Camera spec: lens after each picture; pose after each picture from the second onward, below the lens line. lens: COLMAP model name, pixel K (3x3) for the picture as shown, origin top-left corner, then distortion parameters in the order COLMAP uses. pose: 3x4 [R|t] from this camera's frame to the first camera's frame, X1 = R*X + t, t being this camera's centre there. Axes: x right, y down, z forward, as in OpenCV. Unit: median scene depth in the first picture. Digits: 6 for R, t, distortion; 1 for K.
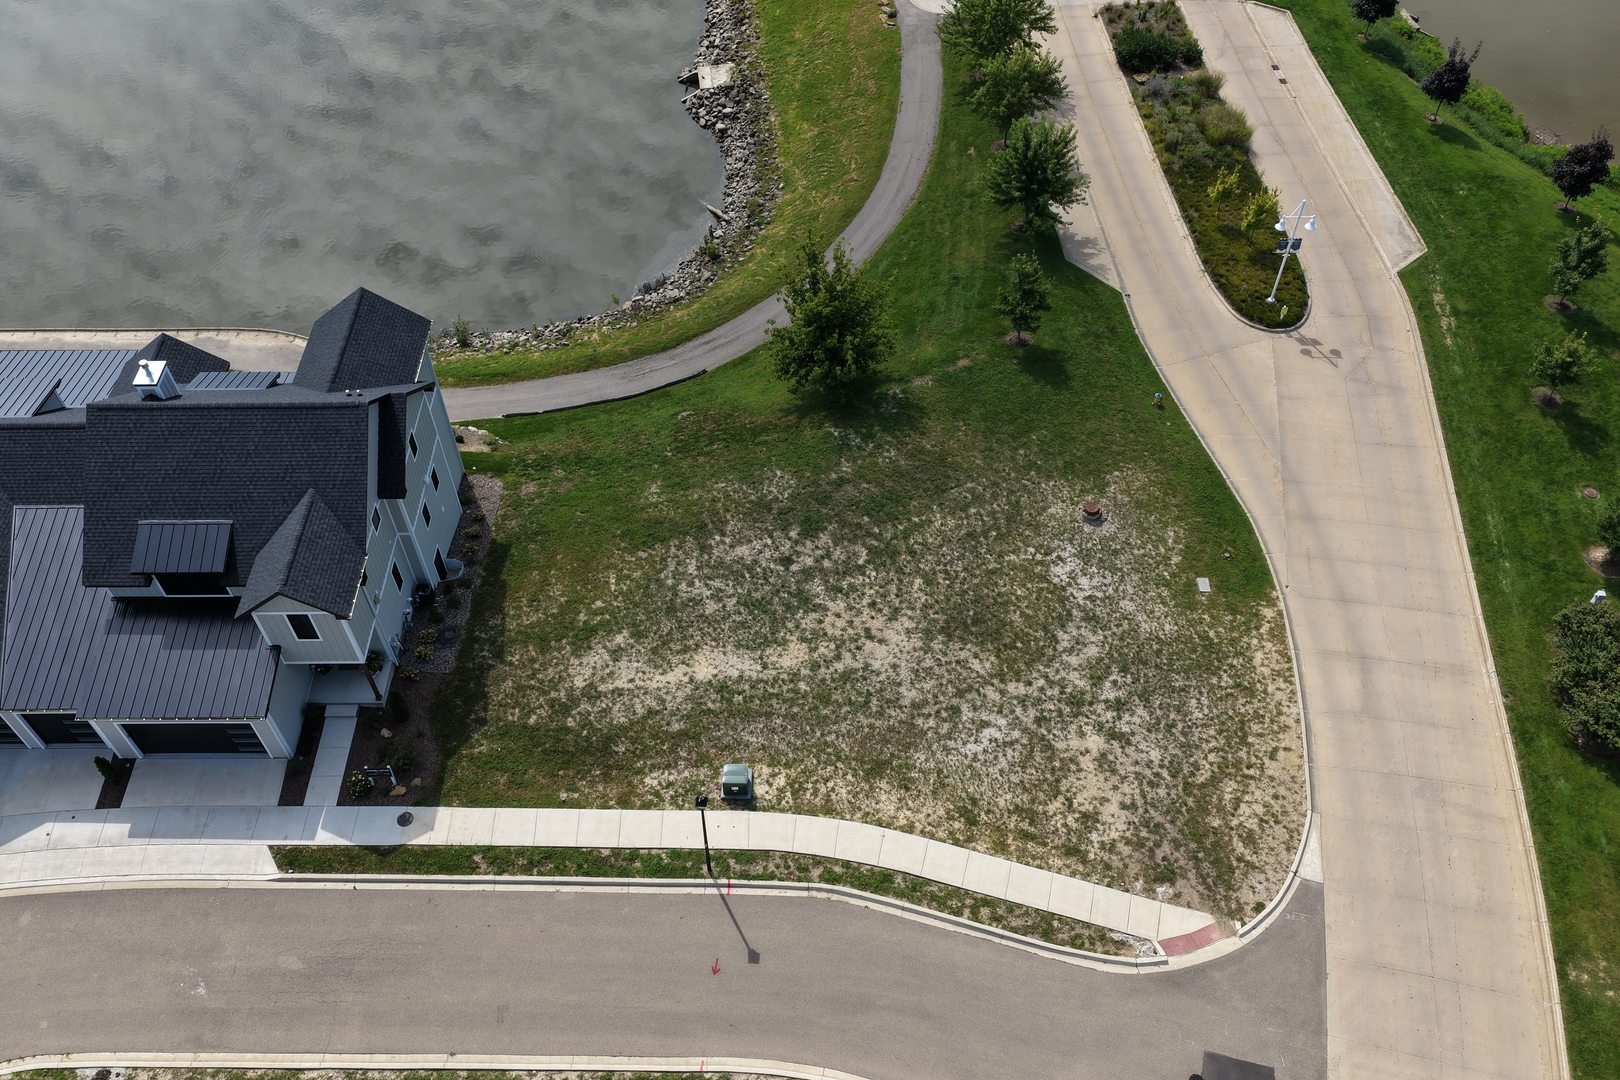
lens RADIAL K [[1345.4, 0, 813.2], [0, 1345.4, 545.9], [0, 0, 1]] dist [0.002642, -0.004067]
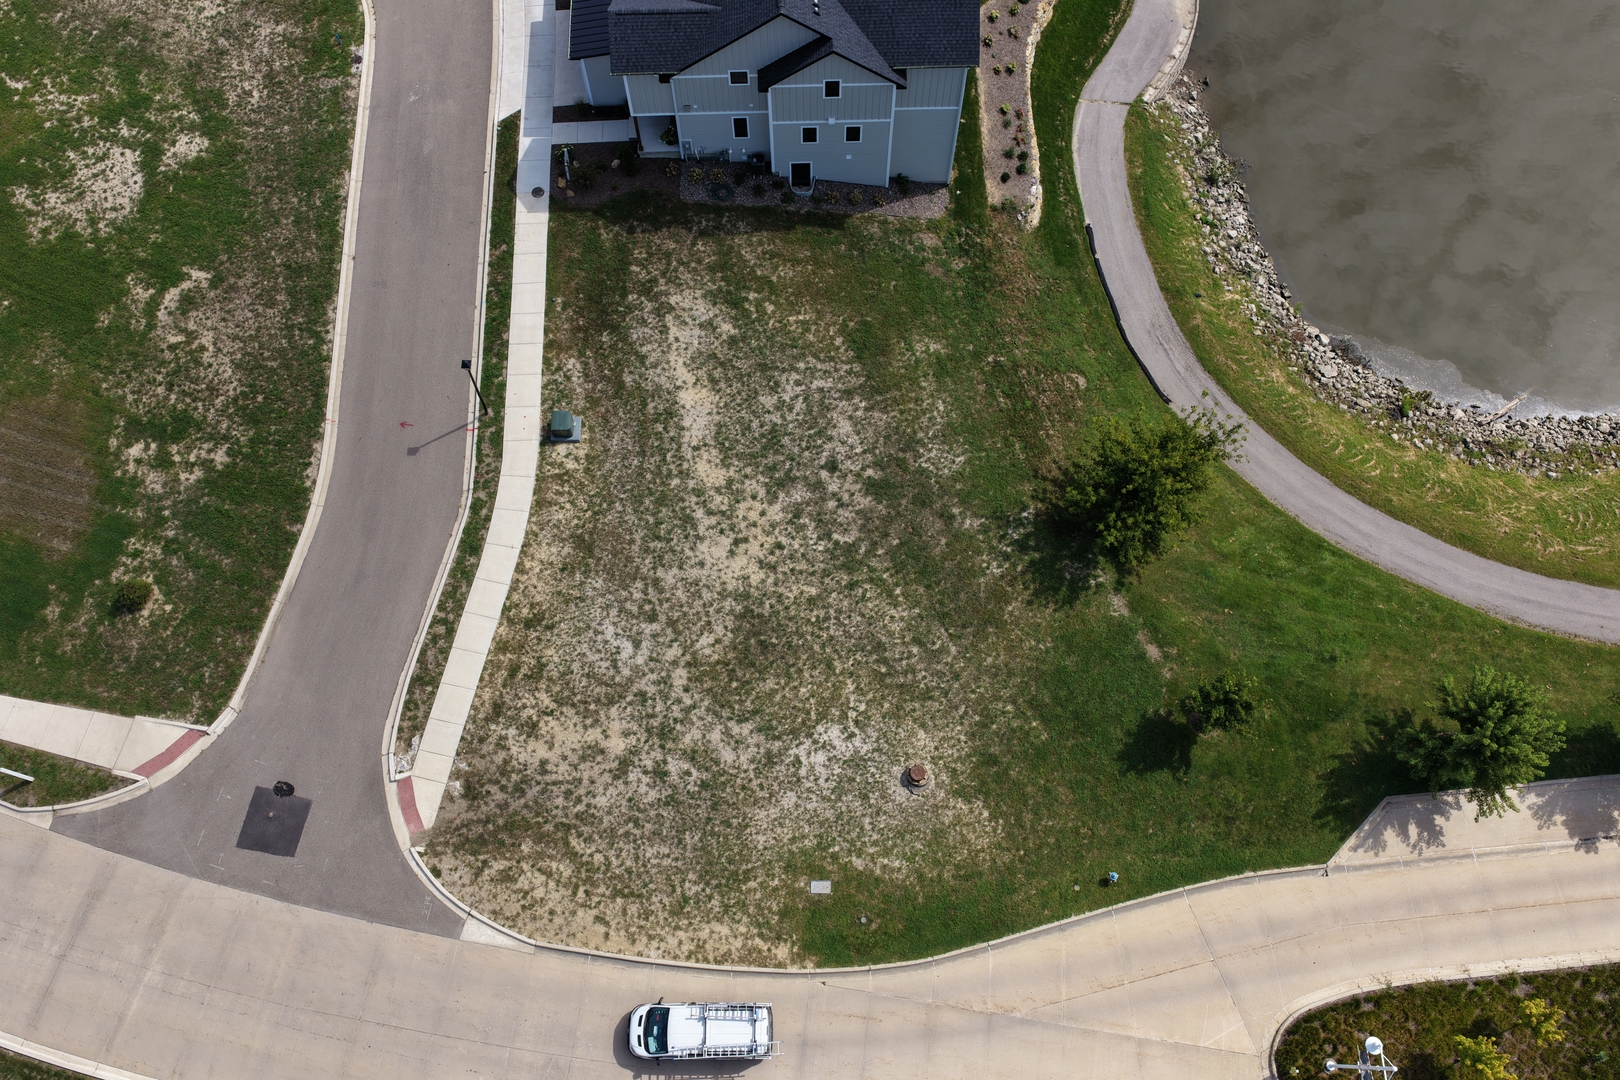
lens RADIAL K [[1345.4, 0, 813.2], [0, 1345.4, 545.9], [0, 0, 1]] dist [0.002642, -0.004067]
pose [[0.030479, 0.938695, -0.343398, 0.419910], [-0.767952, 0.241896, 0.593073, -0.617440], [0.639782, 0.245636, 0.728246, 0.293262]]
